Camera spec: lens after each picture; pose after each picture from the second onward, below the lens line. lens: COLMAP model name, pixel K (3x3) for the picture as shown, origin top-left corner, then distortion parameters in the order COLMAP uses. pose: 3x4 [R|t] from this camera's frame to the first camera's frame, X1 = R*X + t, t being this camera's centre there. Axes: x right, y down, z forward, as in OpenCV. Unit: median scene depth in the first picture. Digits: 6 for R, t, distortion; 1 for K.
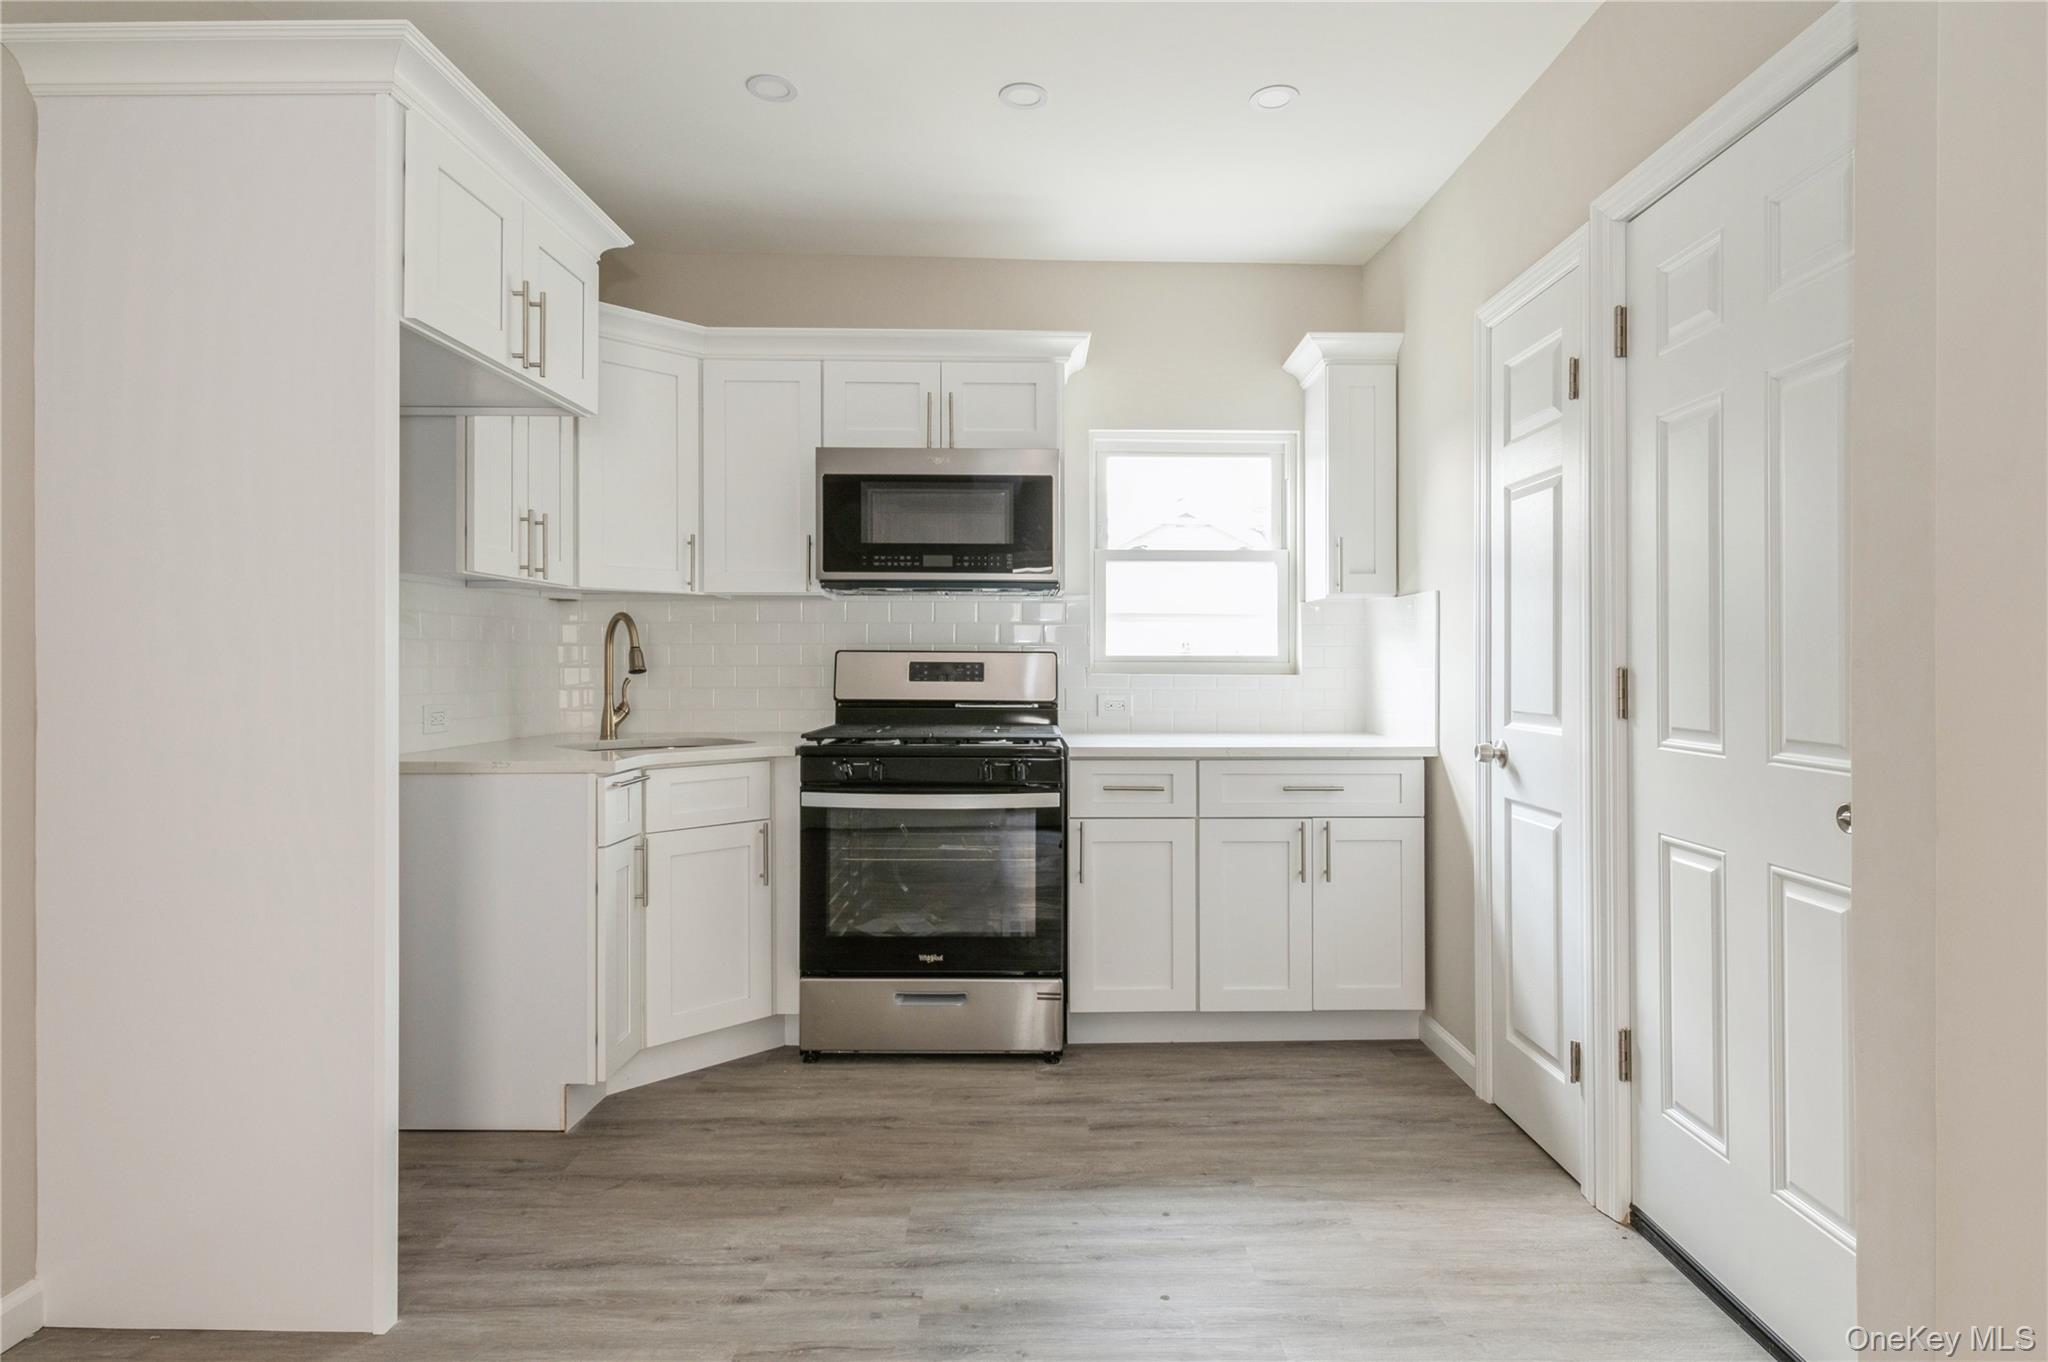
lens RADIAL K [[1115.3, 0, 1017.9], [0, 1115.3, 677.8], [0, 0, 1]] dist [0.017385, -0.000433]
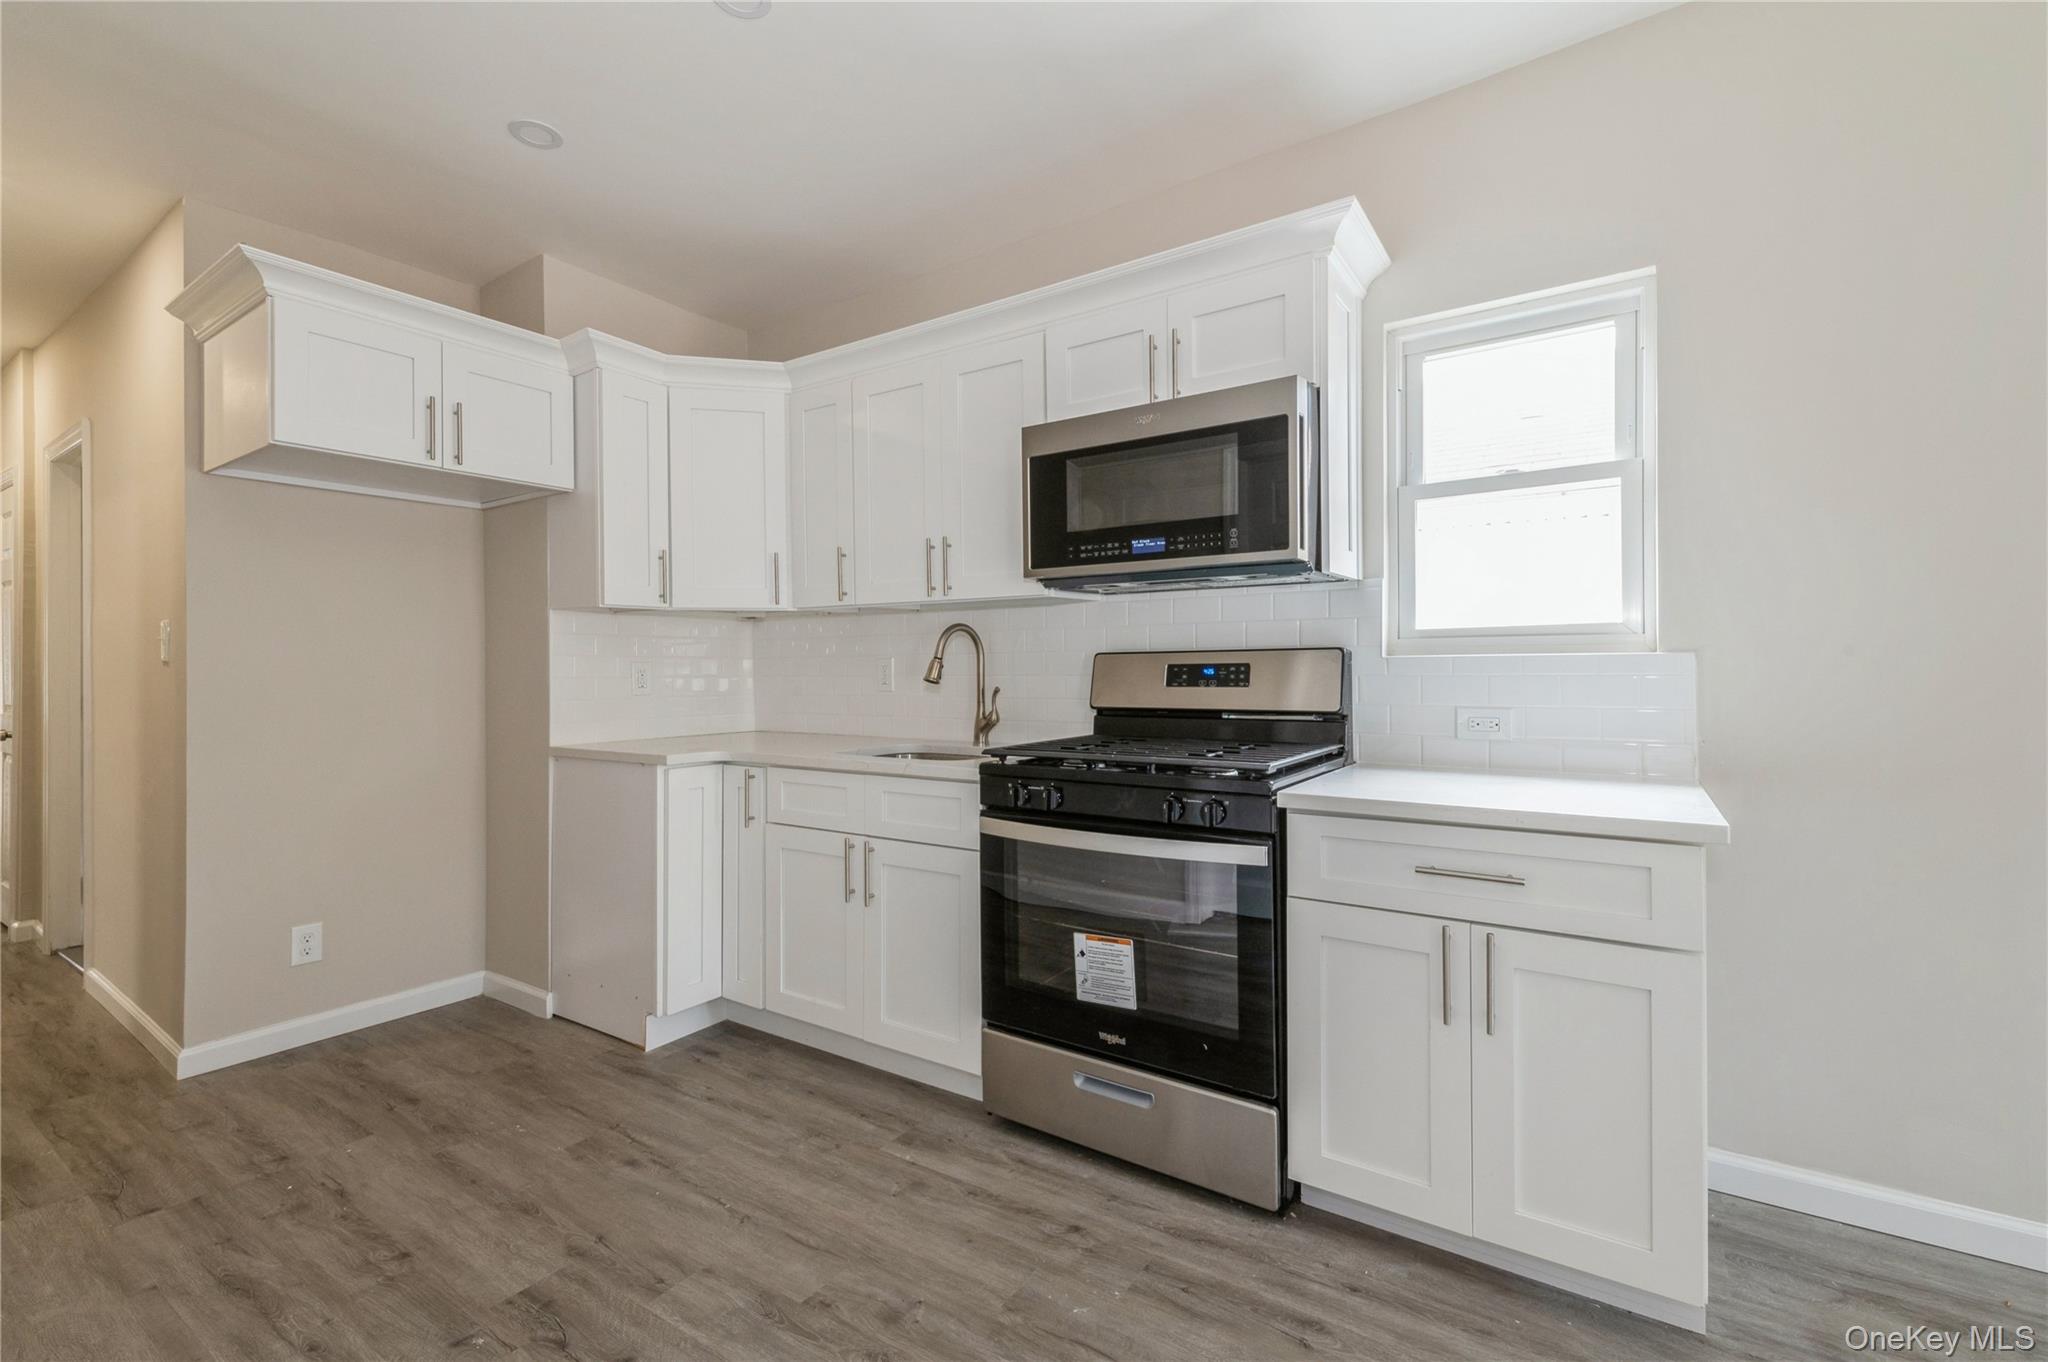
lens RADIAL K [[869.2, 0, 1026.2], [0, 869.2, 652.4], [0, 0, 1]] dist [0.000708, 0.000176]
pose [[0.815178, -0.017472, -0.578947, 0.237750], [0.020656, 0.999786, -0.001089, -0.028729], [0.578843, -0.011070, 0.815364, 0.448887]]
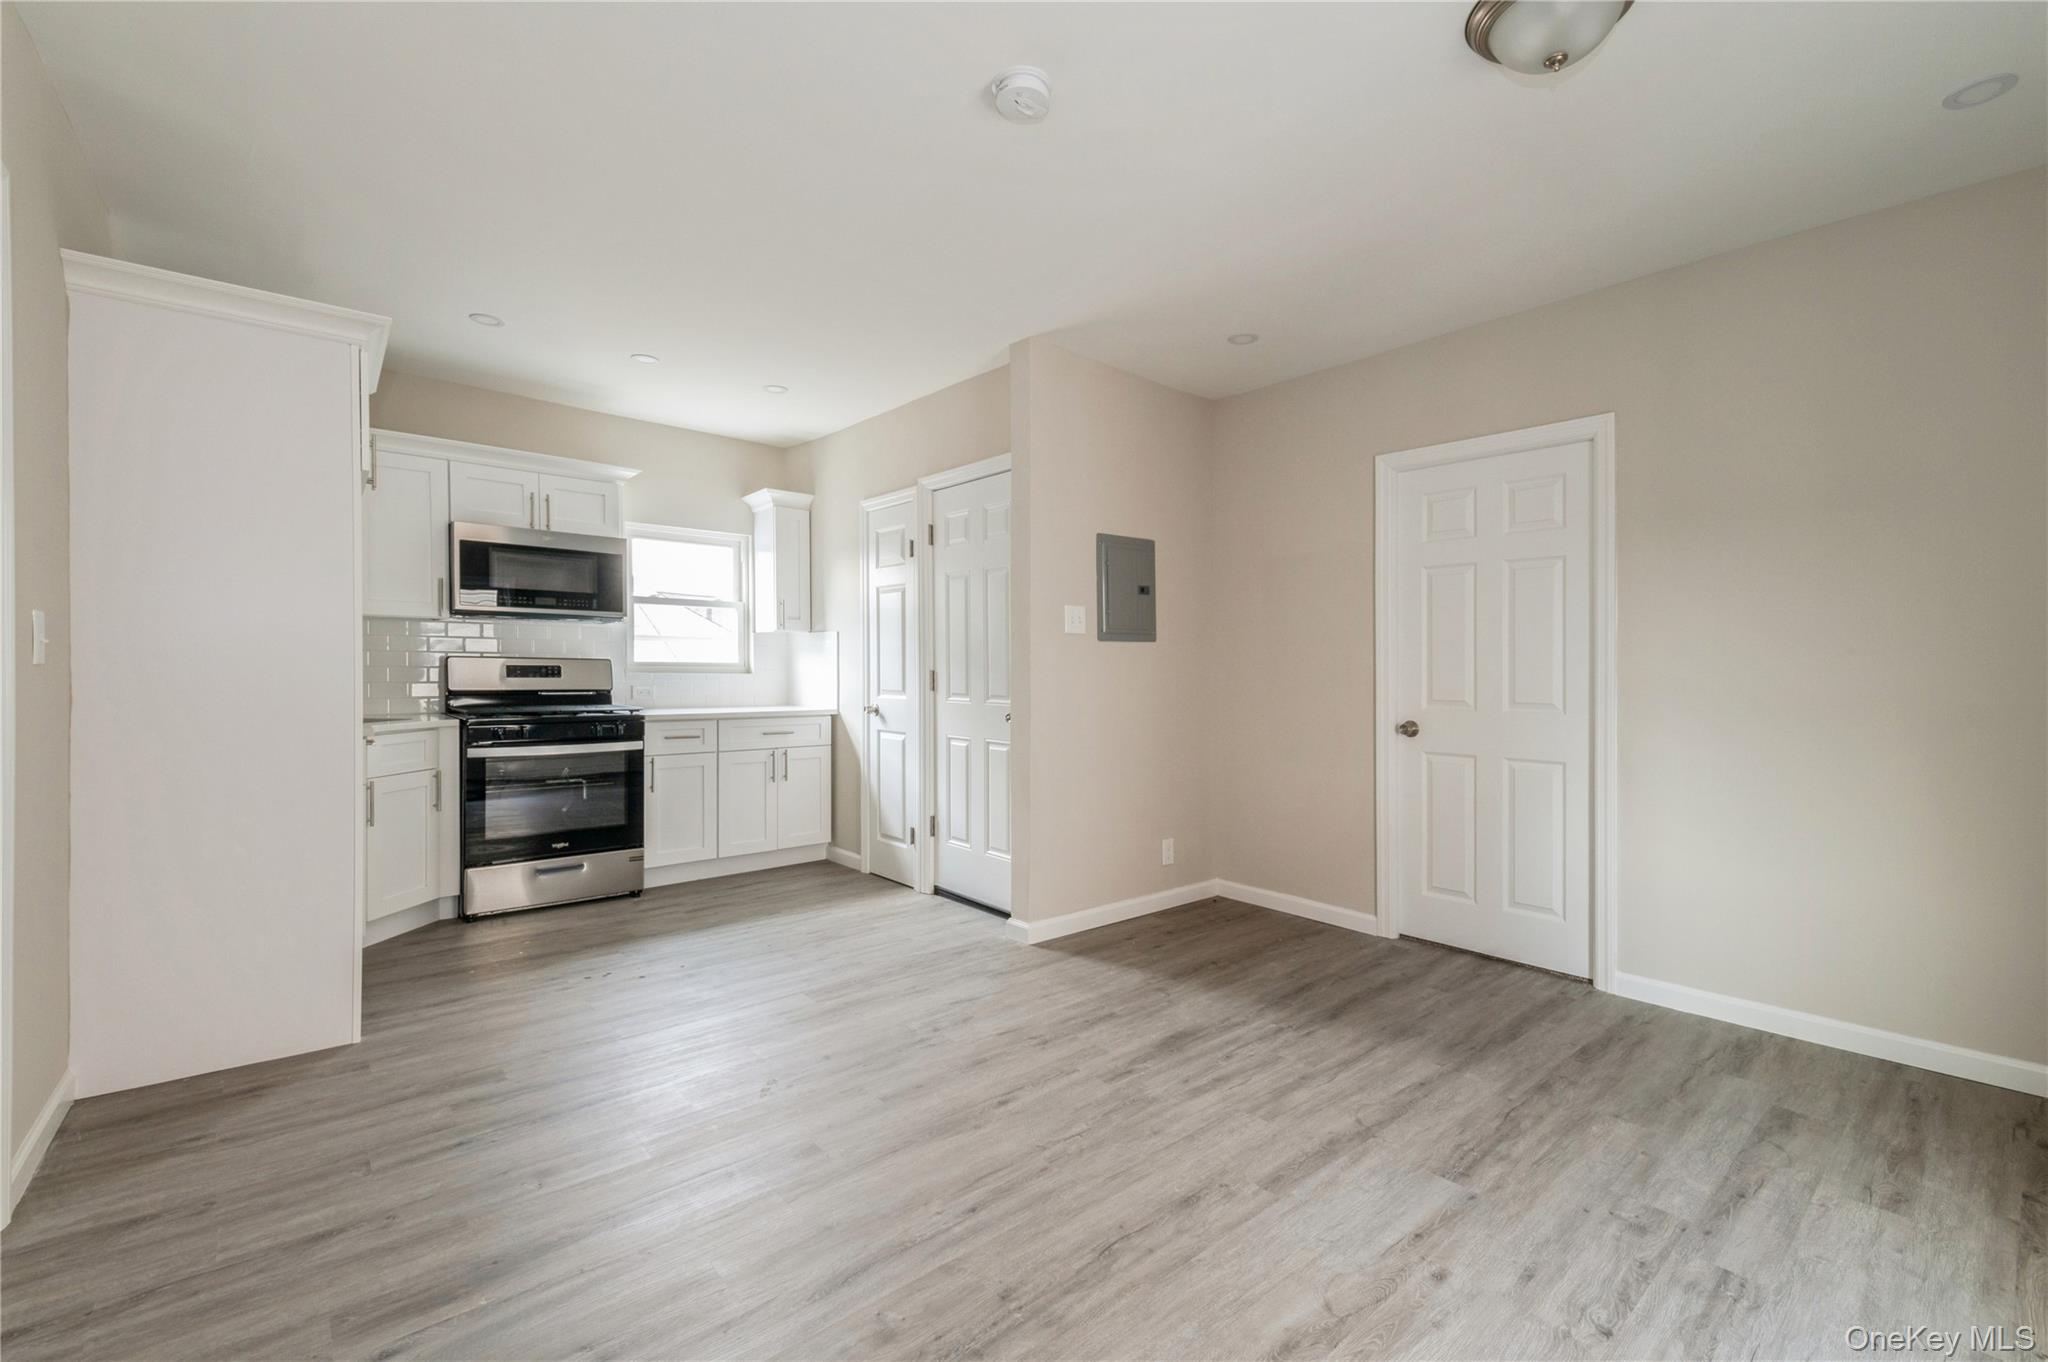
lens RADIAL K [[864.1, 0, 1018.9], [0, 864.1, 689.5], [0, 0, 1]] dist [-0.000565, -0.000210]
pose [[0.776868, -0.010617, 0.629574, -0.343271], [0.001862, 0.999892, 0.014563, 0.004141], [-0.629661, -0.010141, 0.776804, -0.403577]]
